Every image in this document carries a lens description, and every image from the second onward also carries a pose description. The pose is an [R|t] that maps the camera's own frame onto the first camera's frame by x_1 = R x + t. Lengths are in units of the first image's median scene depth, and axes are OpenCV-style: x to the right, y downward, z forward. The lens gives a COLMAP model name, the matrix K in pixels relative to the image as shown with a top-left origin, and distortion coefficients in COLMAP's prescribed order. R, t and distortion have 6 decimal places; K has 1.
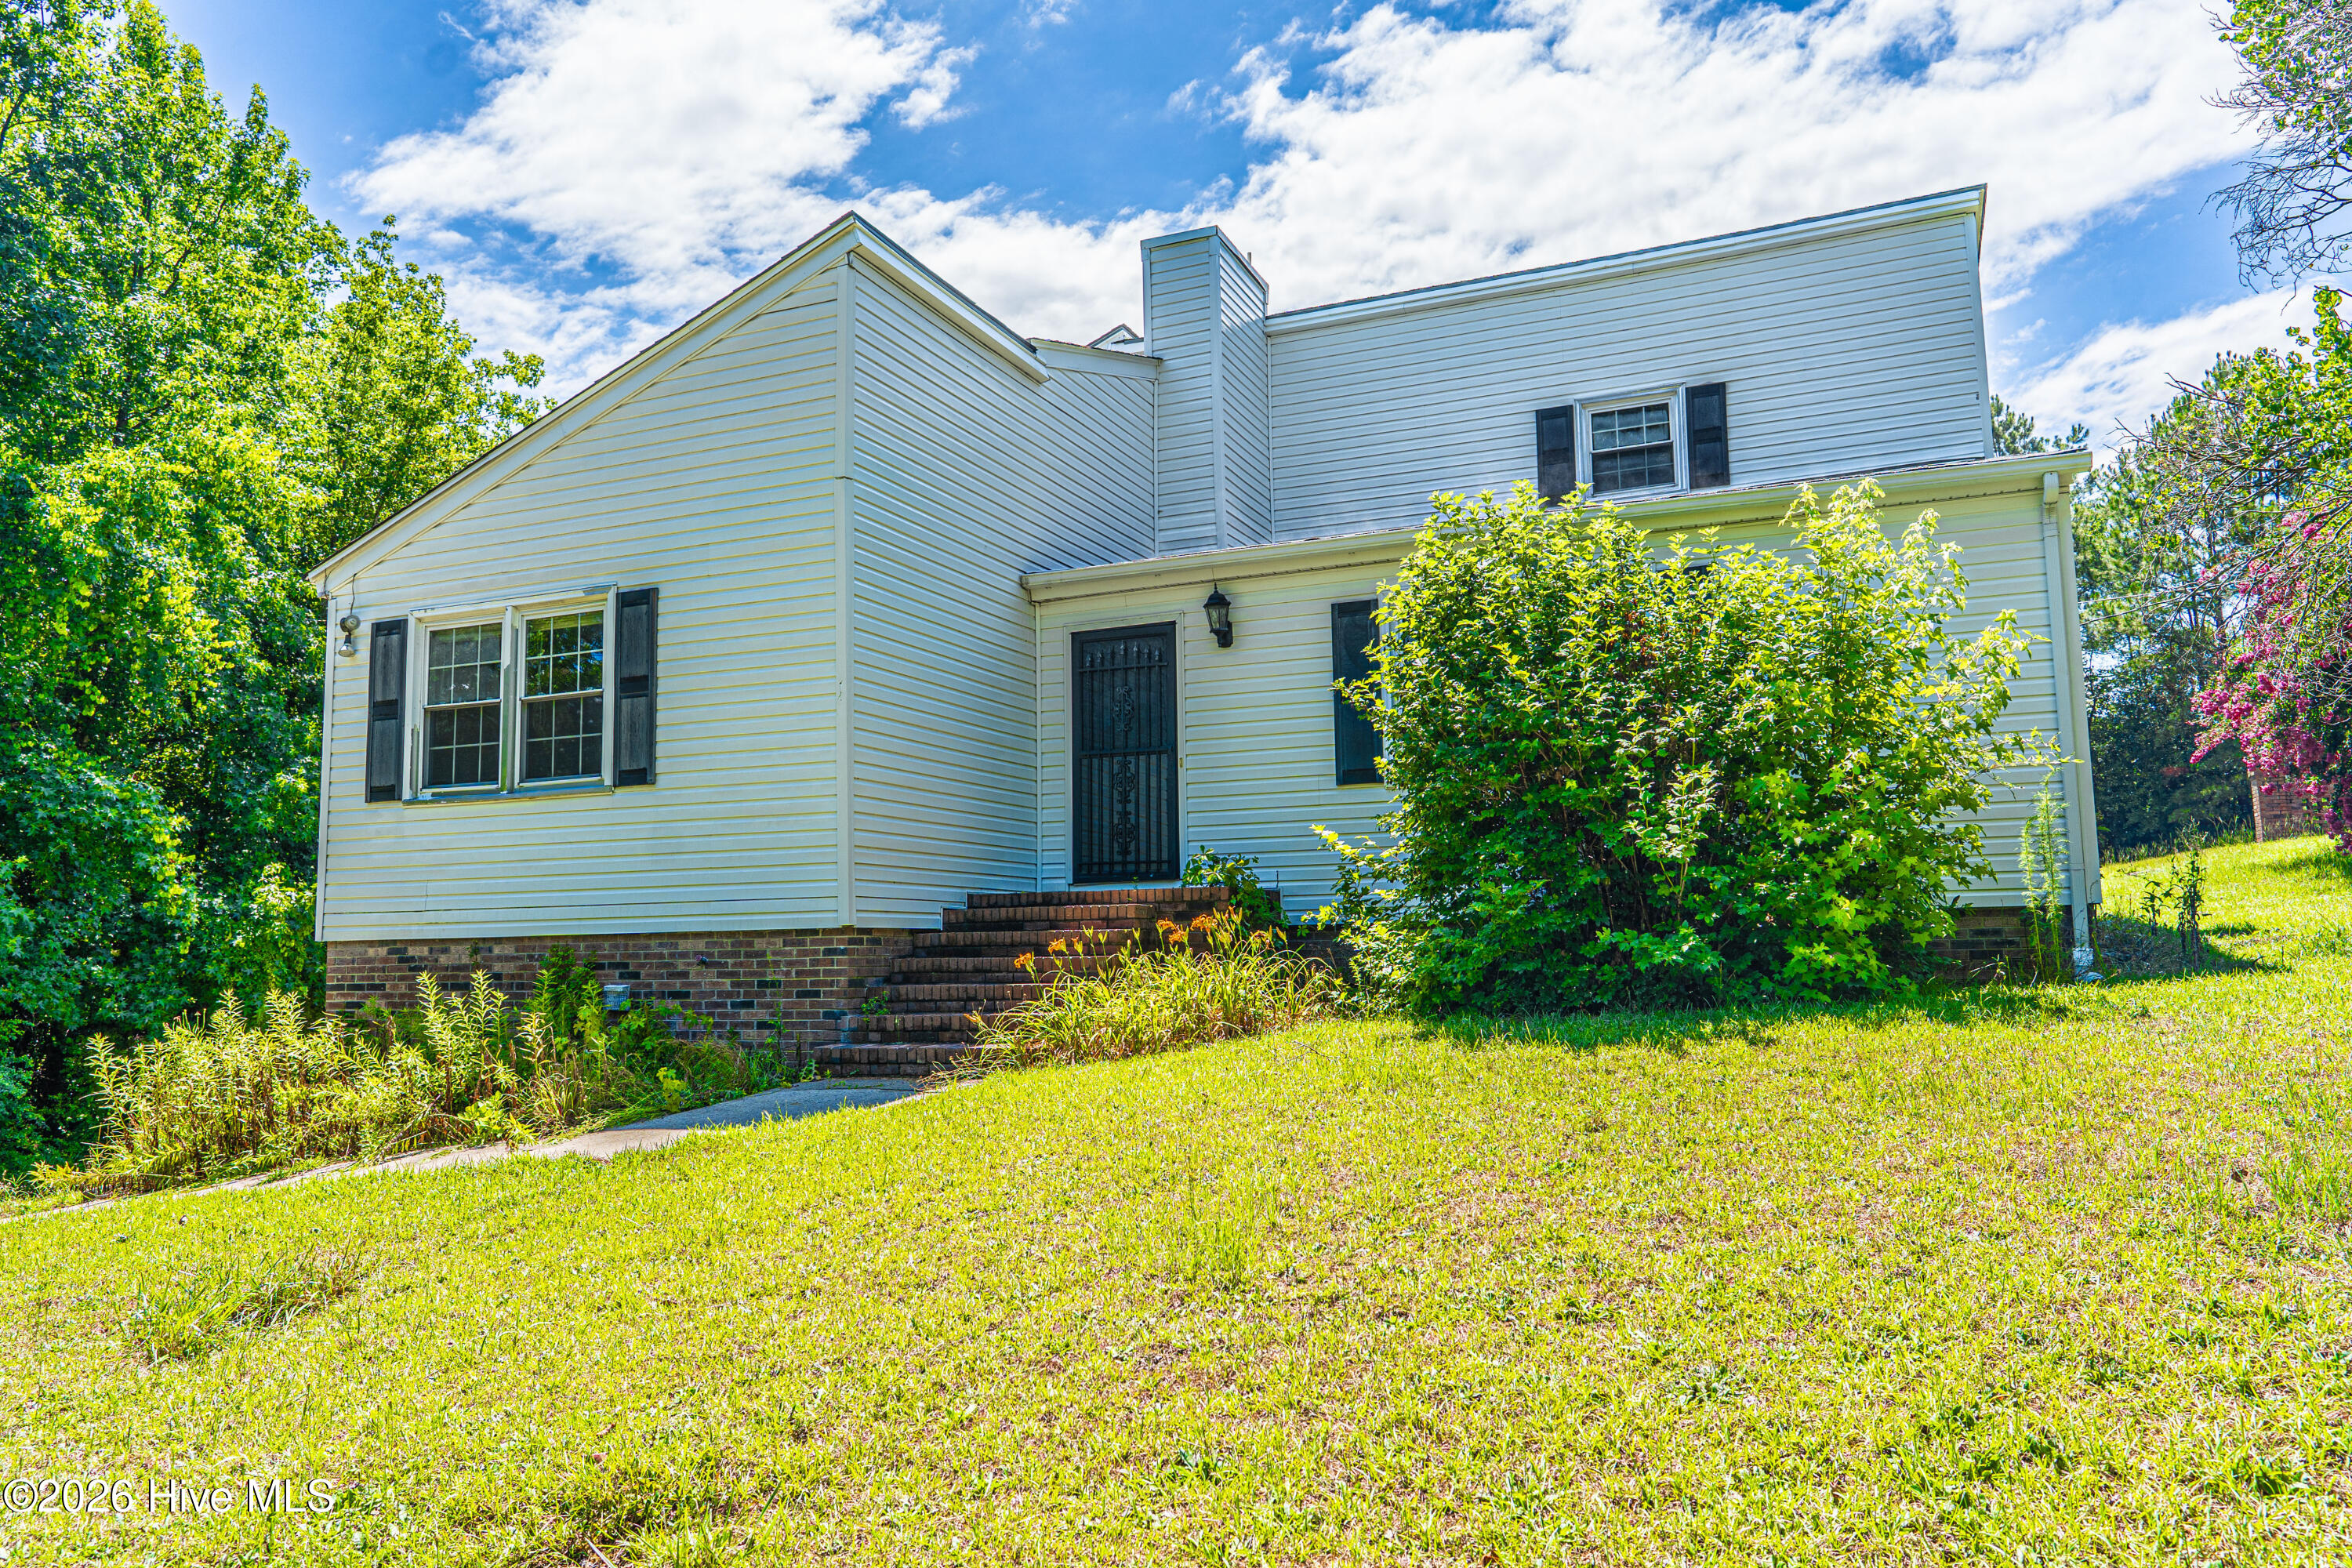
lens RADIAL K [[1655.5, 0, 1176.0], [0, 1655.5, 784.0], [0, 0, 1]] dist [0.009763, 0.008585]
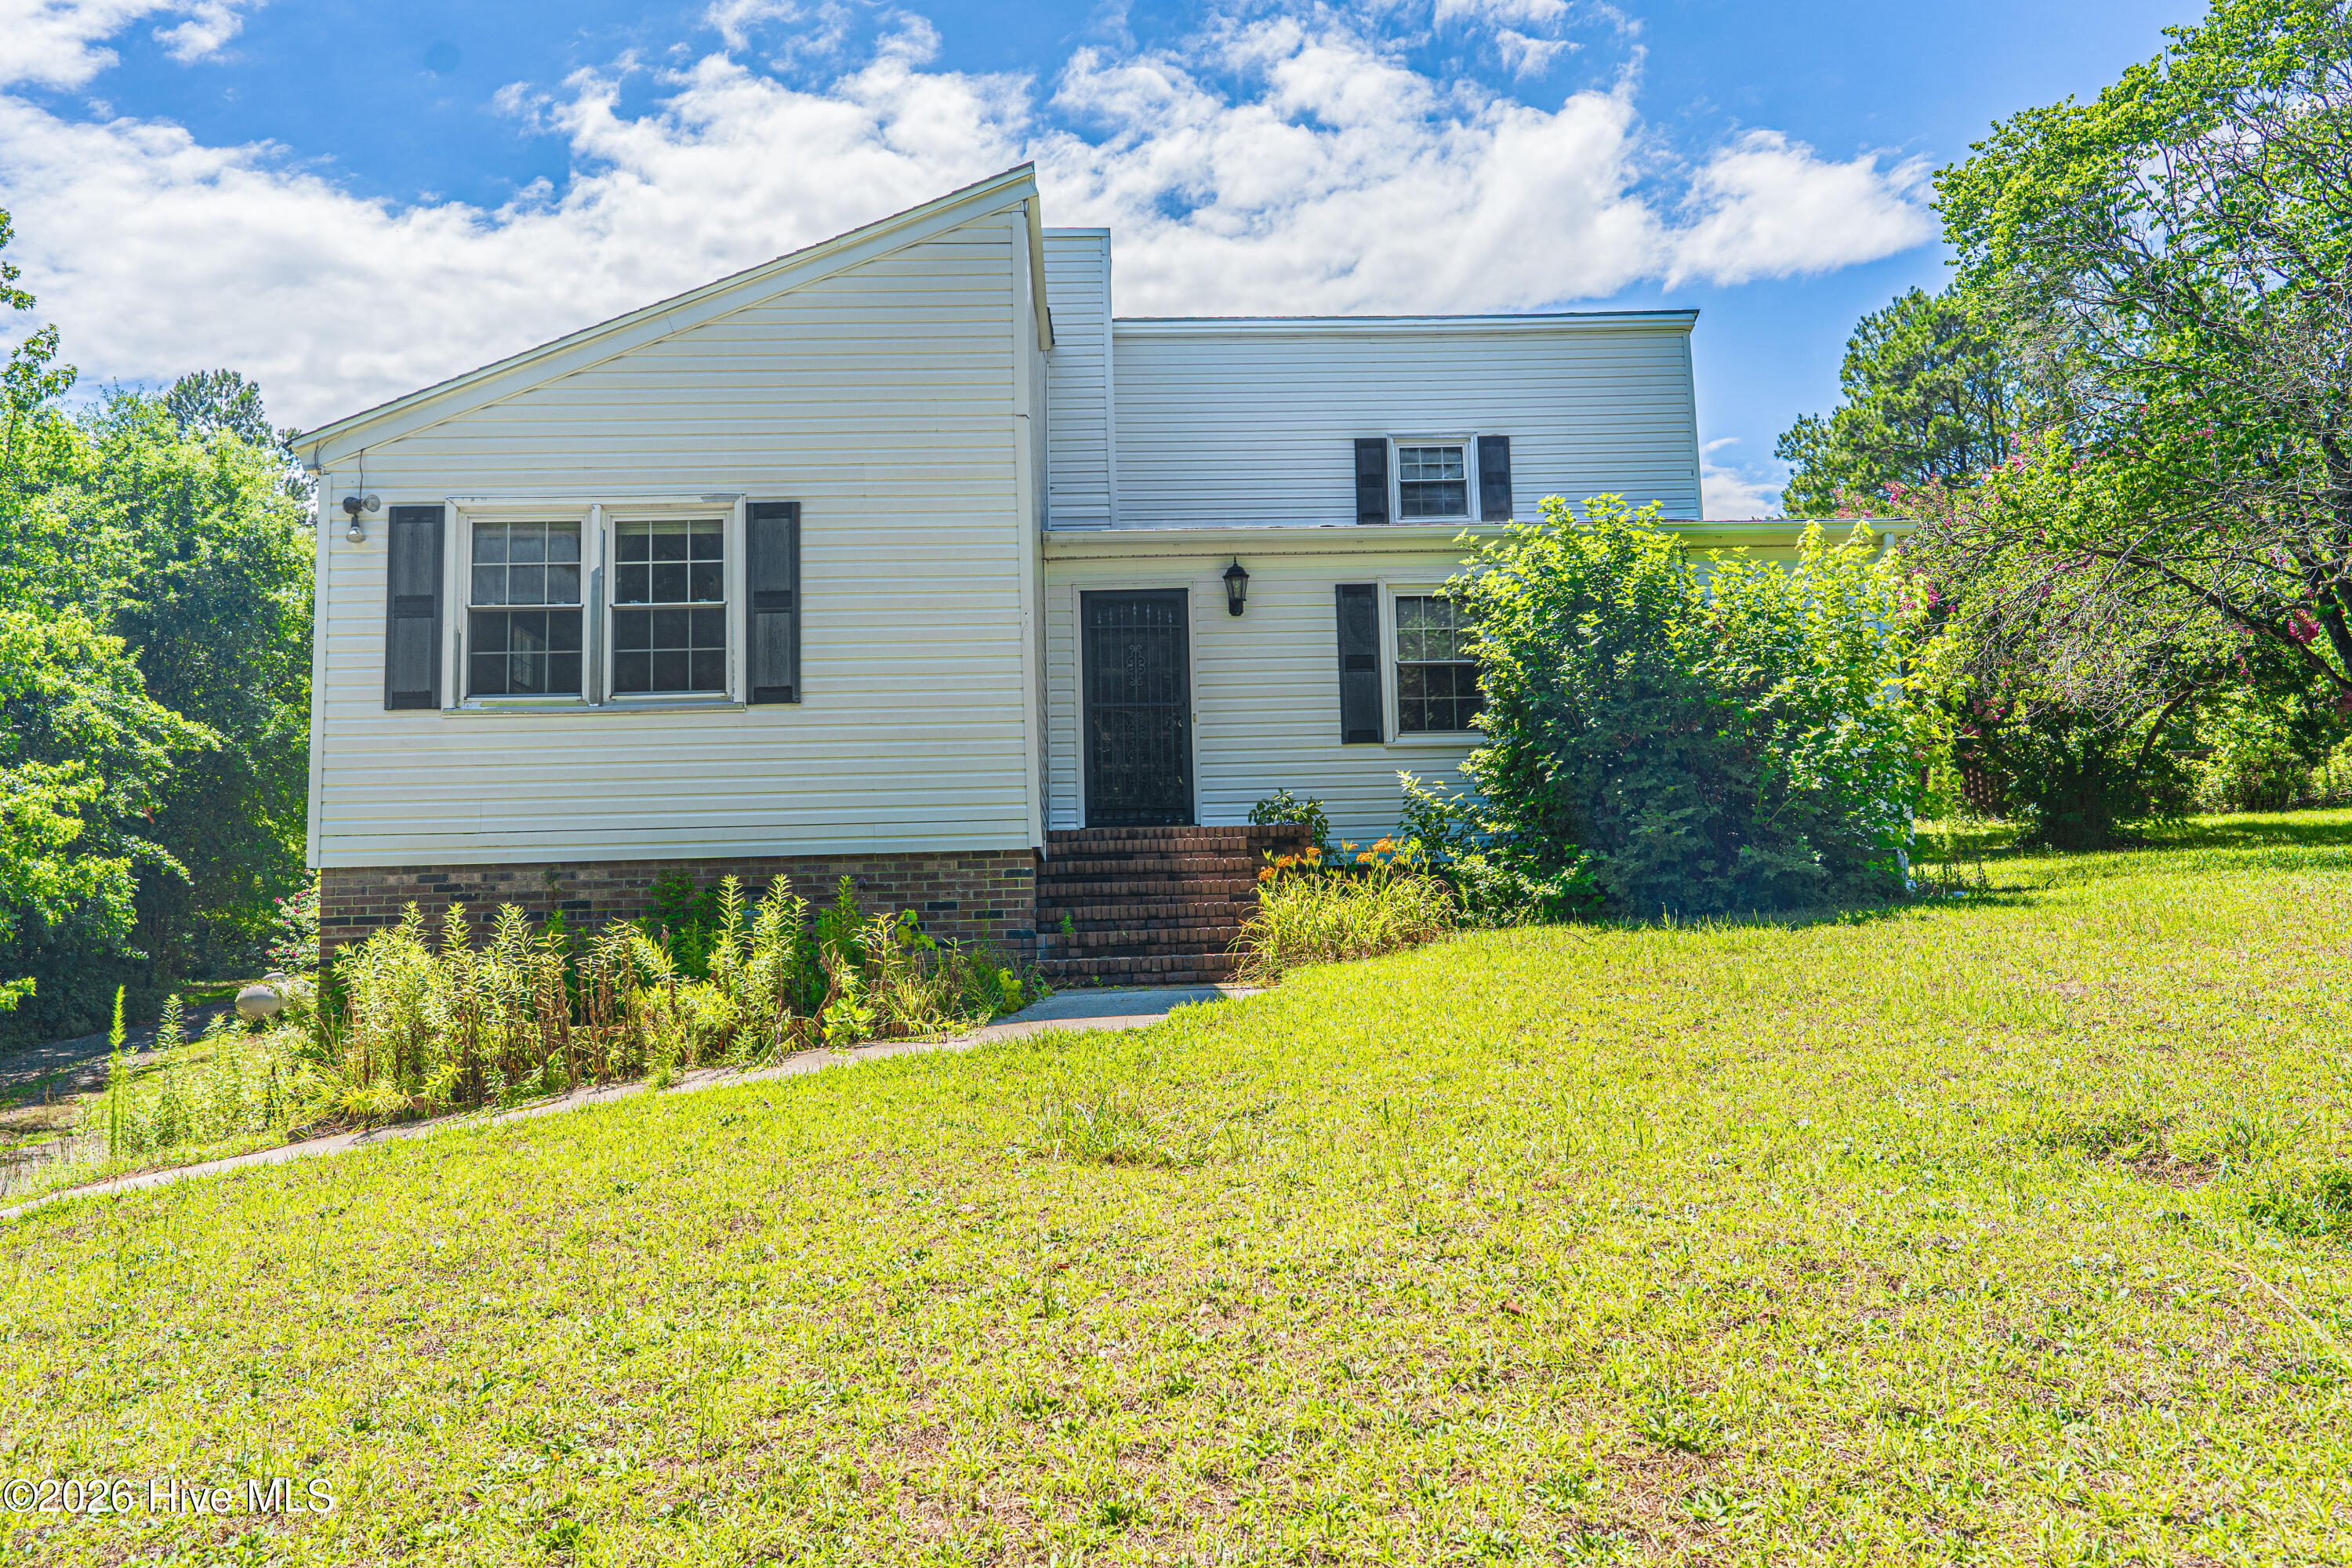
lens RADIAL K [[1498.1, 0, 1176.0], [0, 1498.1, 784.0], [0, 0, 1]] dist [0.006000, 0.005253]
pose [[0.907277, 0.031408, 0.419359, -0.447015], [-0.029962, 0.999501, -0.010037, 0.046215], [-0.419465, -0.003459, 0.907765, 0.103139]]
